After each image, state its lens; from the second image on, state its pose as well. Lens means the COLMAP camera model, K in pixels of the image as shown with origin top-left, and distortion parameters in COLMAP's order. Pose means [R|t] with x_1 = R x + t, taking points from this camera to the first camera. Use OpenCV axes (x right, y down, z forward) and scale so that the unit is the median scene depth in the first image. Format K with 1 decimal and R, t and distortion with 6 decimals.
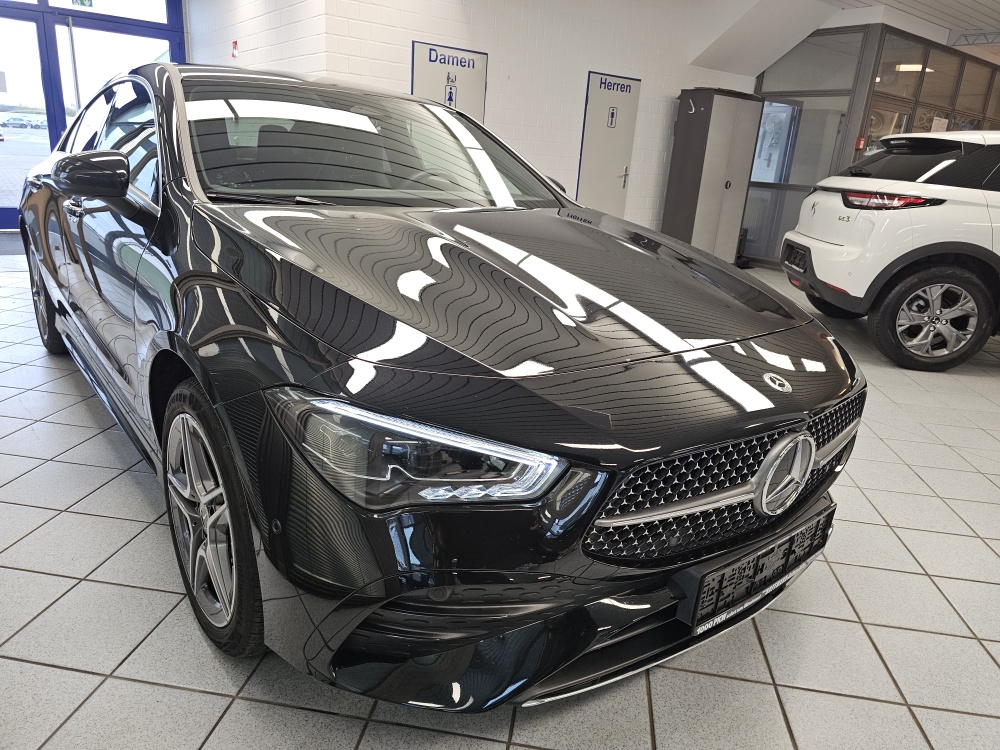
lens RADIAL K [[691.8, 0, 498.1], [0, 691.8, 375.7], [0, 0, 1]] dist [0.015861, -0.033200]
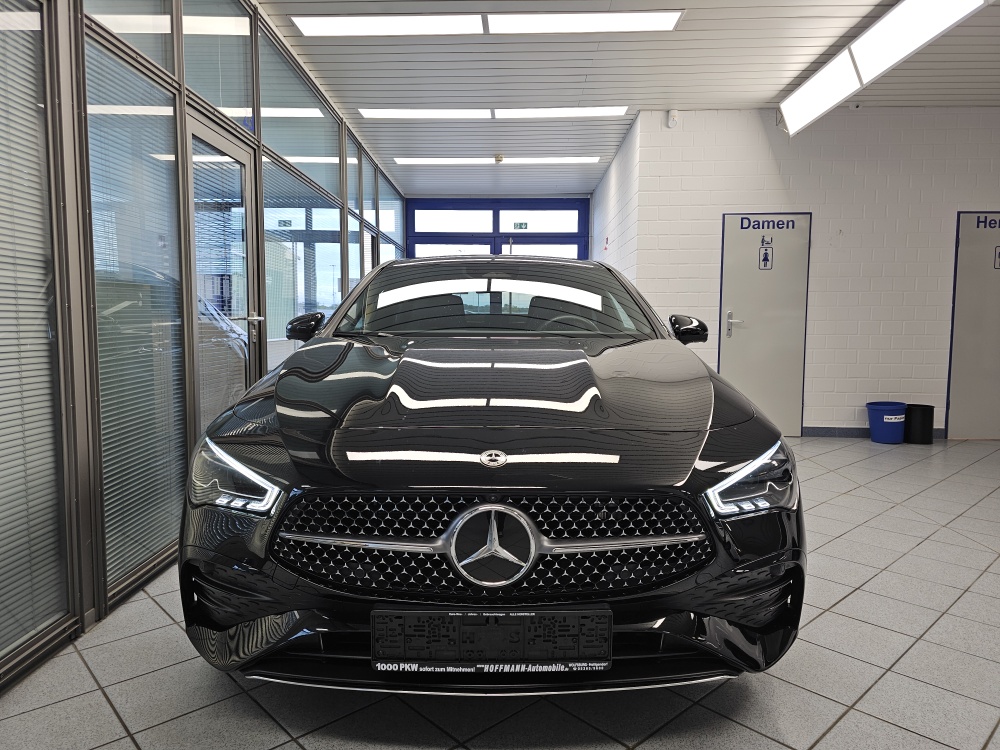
lens RADIAL K [[674.7, 0, 500.0], [0, 674.7, 375.0], [0, 0, 1]] dist [0.018604, -0.037625]
pose [[0.776223, -0.016499, -0.630243, 0.257593], [-0.140073, 0.970160, -0.197914, 0.022733], [0.614701, 0.241905, 0.750749, 0.042356]]
